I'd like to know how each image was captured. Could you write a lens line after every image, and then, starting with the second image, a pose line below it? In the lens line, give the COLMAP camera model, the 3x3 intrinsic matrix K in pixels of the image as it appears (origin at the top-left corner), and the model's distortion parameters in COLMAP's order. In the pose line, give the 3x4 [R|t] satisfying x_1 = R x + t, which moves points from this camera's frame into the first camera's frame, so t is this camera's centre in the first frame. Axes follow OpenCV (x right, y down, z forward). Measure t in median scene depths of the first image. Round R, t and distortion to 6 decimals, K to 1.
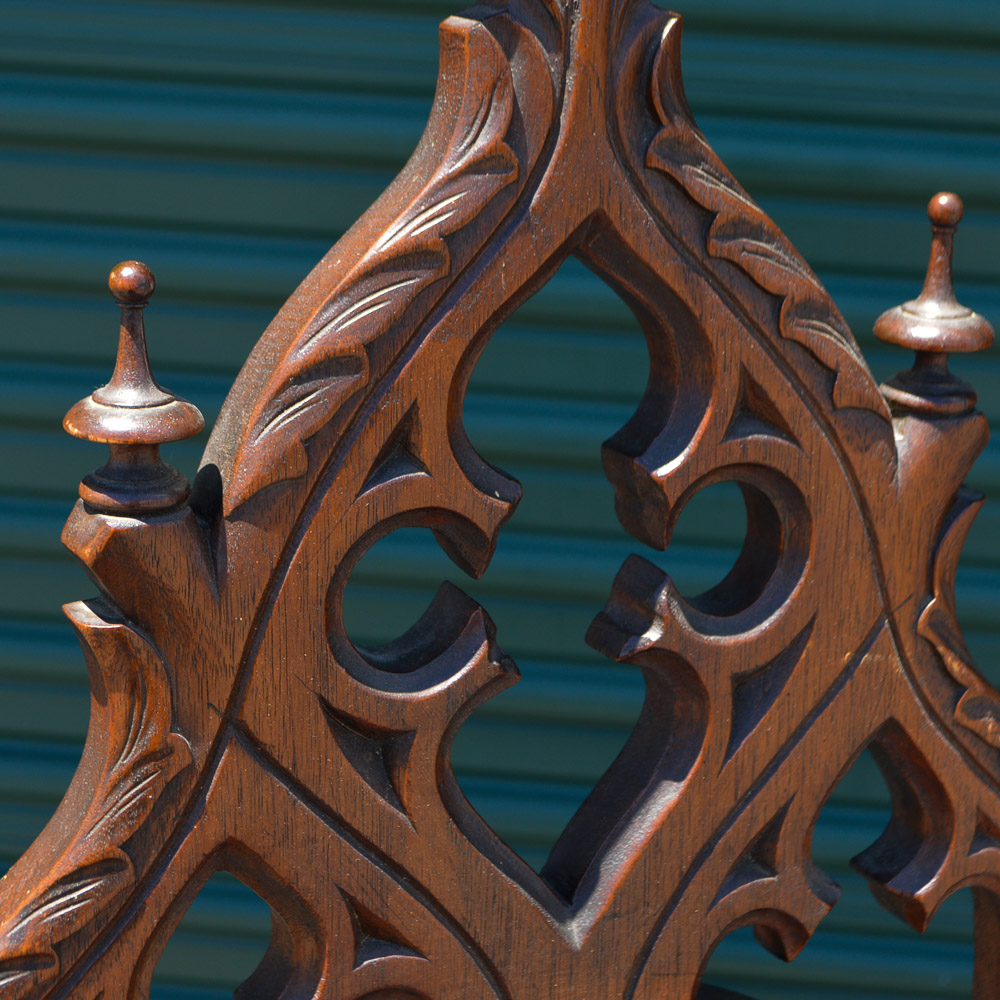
lens RADIAL K [[2372.9, 0, 491.6], [0, 2372.9, 535.3], [0, 0, 1]] dist [-0.010159, 0.000000]
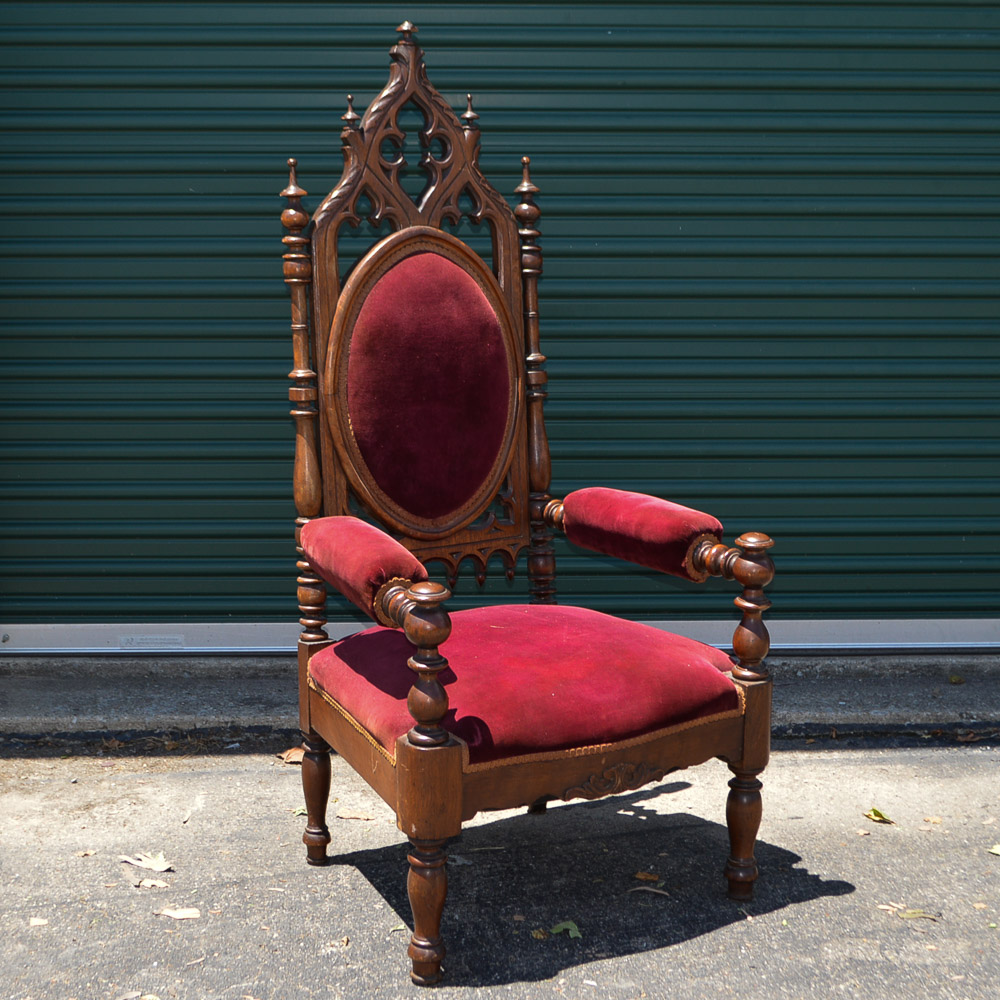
lens RADIAL K [[2048.4, 0, 489.5], [0, 2048.4, 496.1], [0, 0, 1]] dist [-0.058272, 0.000000]
pose [[0.993199, -0.062327, 0.098338, -0.378841], [0.080842, 0.977012, -0.197260, 2.104263], [-0.083783, 0.203869, 0.975407, -4.354700]]
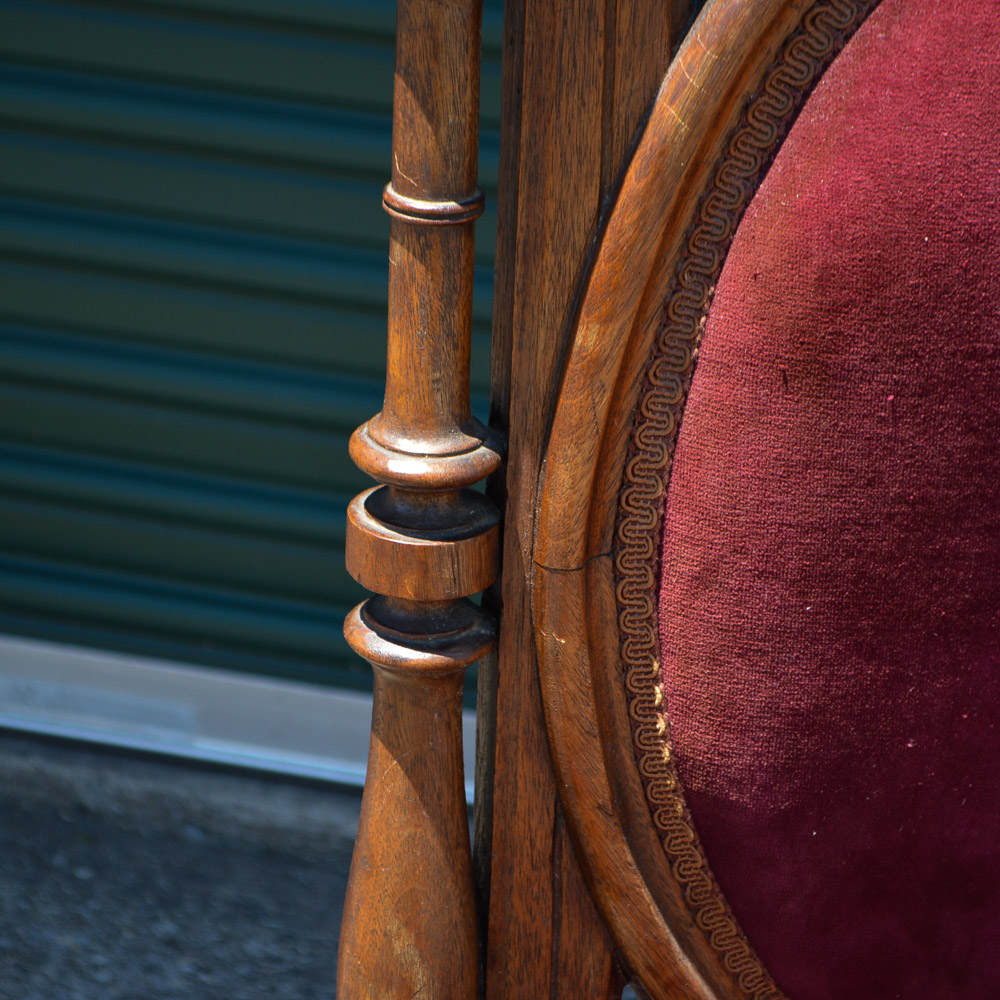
lens RADIAL K [[3431.8, 0, 481.7], [0, 3431.8, 543.5], [0, 0, 1]] dist [0.033108, 0.000000]
pose [[0.990811, 0.076820, -0.111318, -0.093275], [-0.063989, 0.991351, 0.114577, 0.485556], [0.119157, -0.106401, 0.987158, -0.629670]]
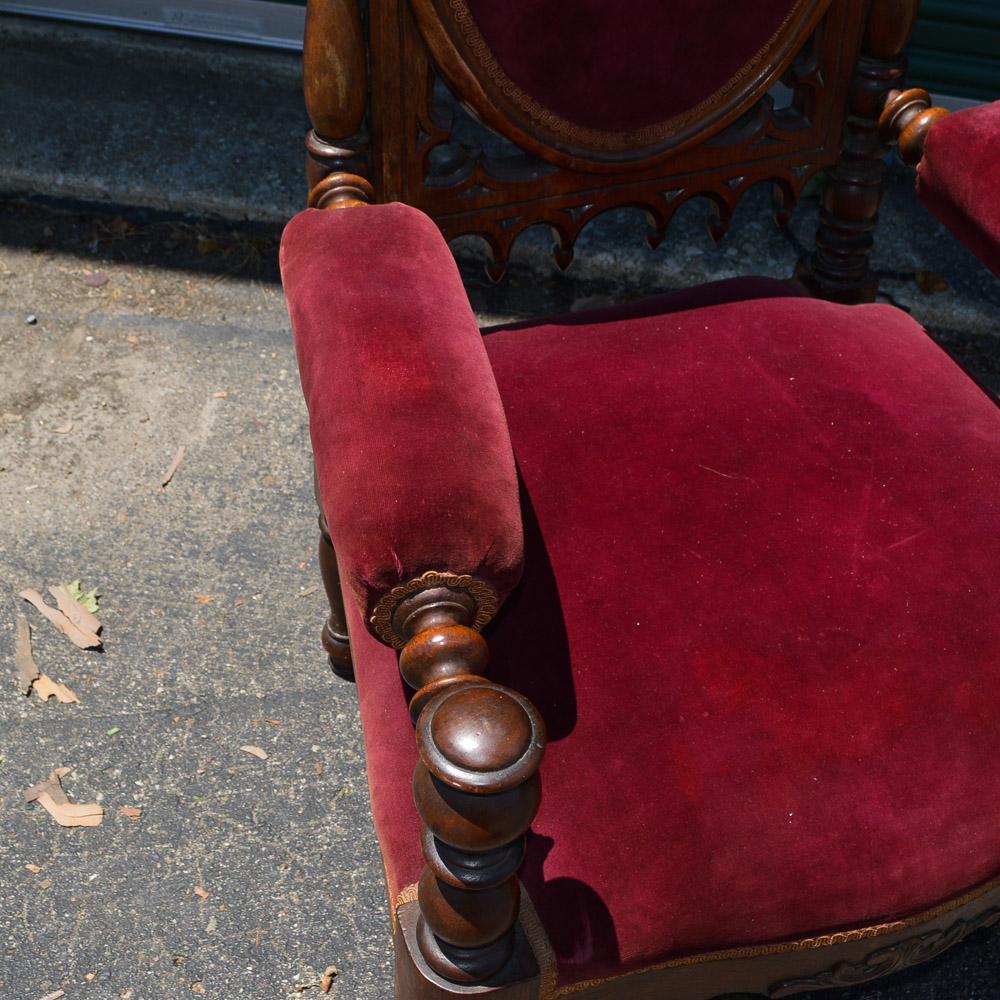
lens RADIAL K [[1643.3, 0, 486.6], [0, 1643.3, 503.2], [0, 0, 1]] dist [-0.063145, 0.000000]
pose [[0.995356, 0.073265, -0.062432, 0.014037], [-0.043127, 0.919286, 0.391221, 0.638811], [0.086056, -0.386712, 0.918177, -0.778234]]
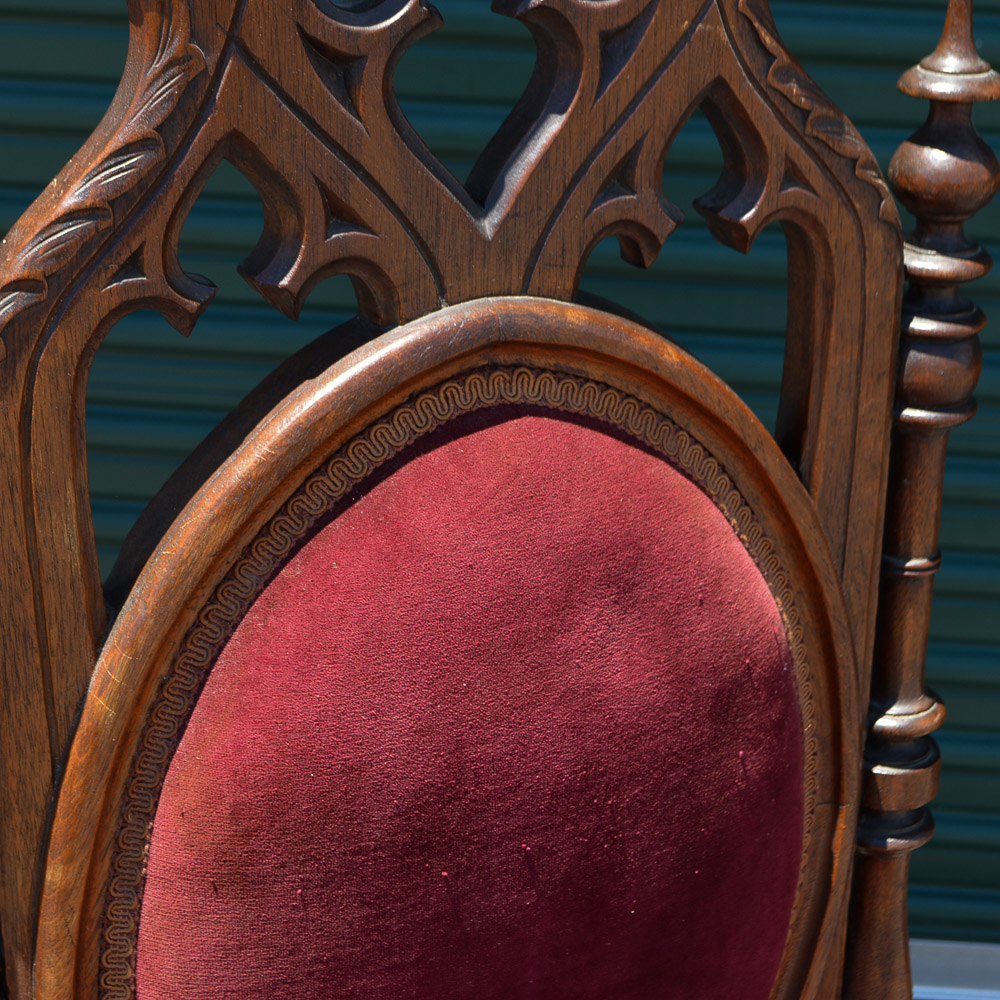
lens RADIAL K [[2184.0, 0, 489.8], [0, 2184.0, 527.5], [0, 0, 1]] dist [-0.028895, 0.000000]
pose [[0.999327, -0.018338, 0.031759, -0.006435], [0.014881, 0.994271, 0.105843, 0.221567], [-0.033518, -0.105299, 0.993876, -0.280947]]
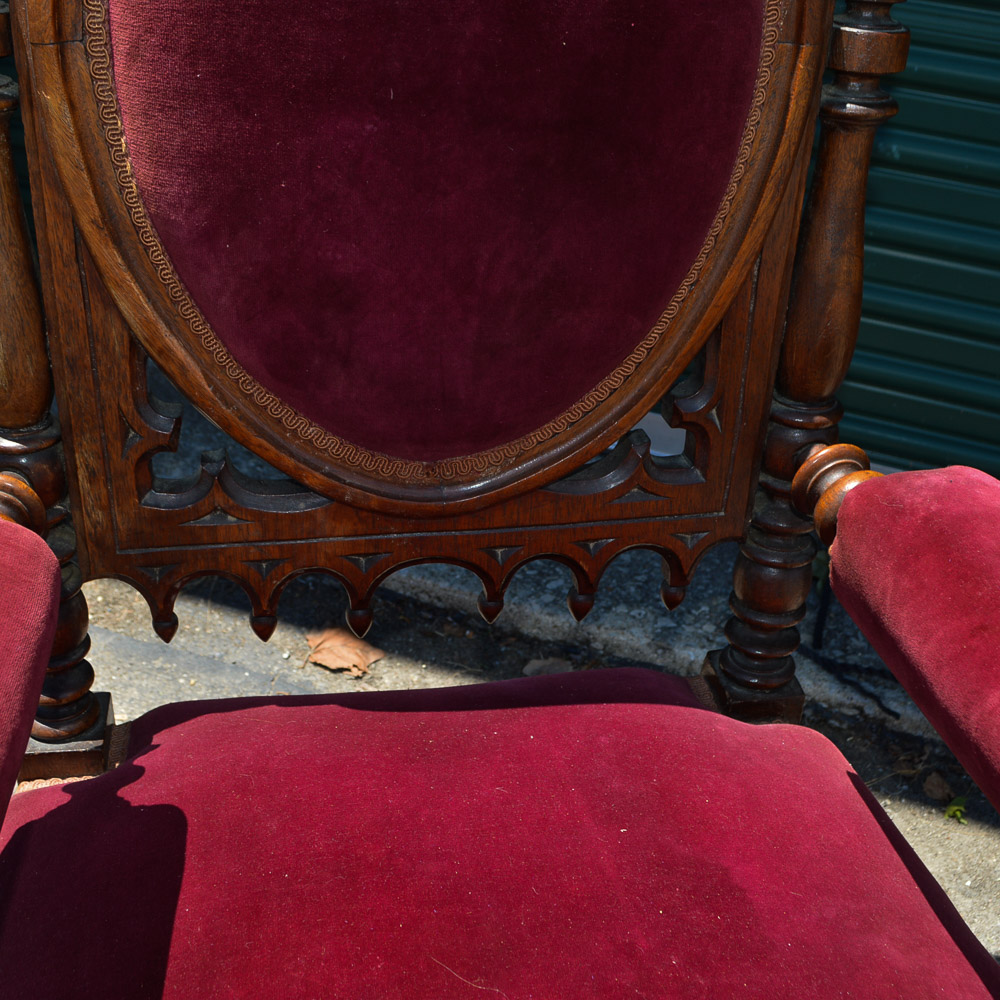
lens RADIAL K [[1285.5, 0, 486.0], [0, 1285.5, 513.0], [0, 0, 1]] dist [-0.076091, 0.000000]
pose [[0.962850, 0.160131, -0.217437, 0.347972], [-0.115592, 0.972112, 0.204049, 0.806879], [0.244048, -0.171334, 0.954508, 0.188646]]
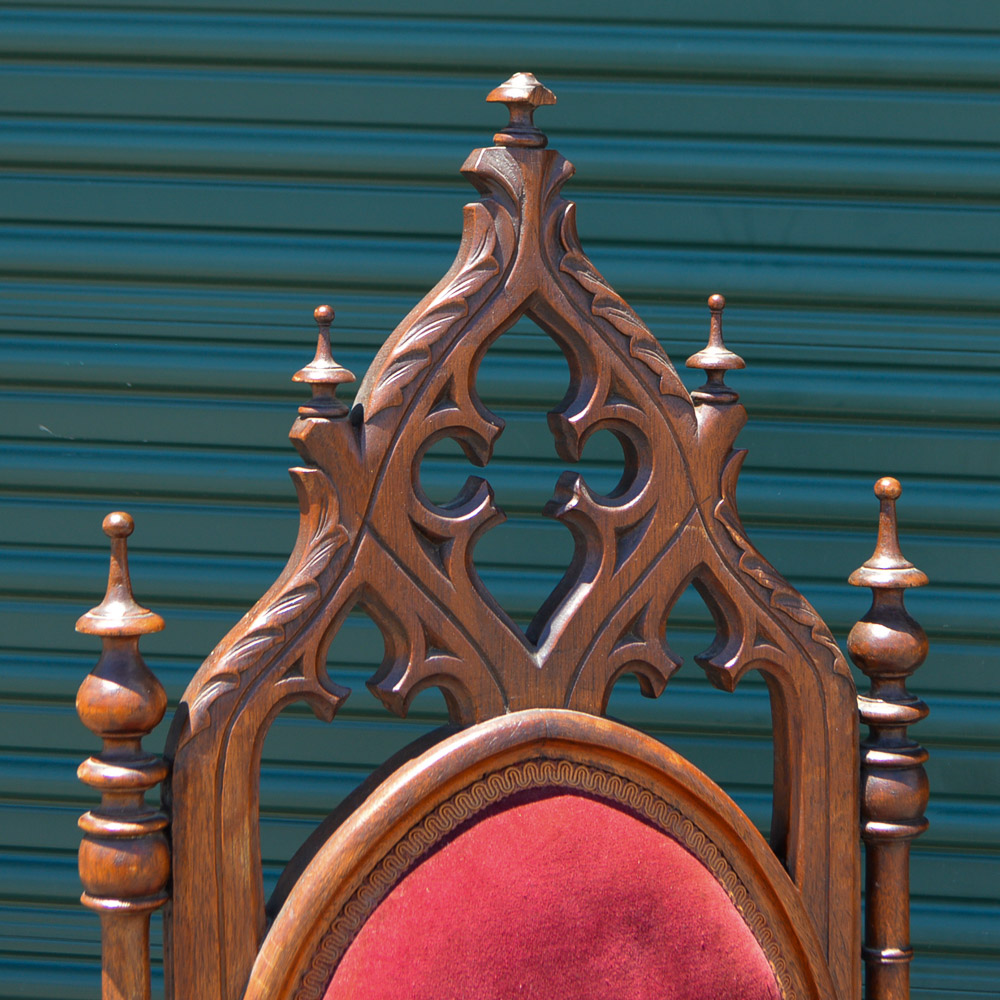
lens RADIAL K [[2966.6, 0, 525.5], [0, 2966.6, 415.3], [0, 0, 1]] dist [0.011760, 0.000000]
pose [[0.999294, -0.017947, -0.033010, 0.117891], [0.009167, 0.968452, -0.249031, 0.628098], [0.036438, 0.248552, 0.967933, -1.539584]]
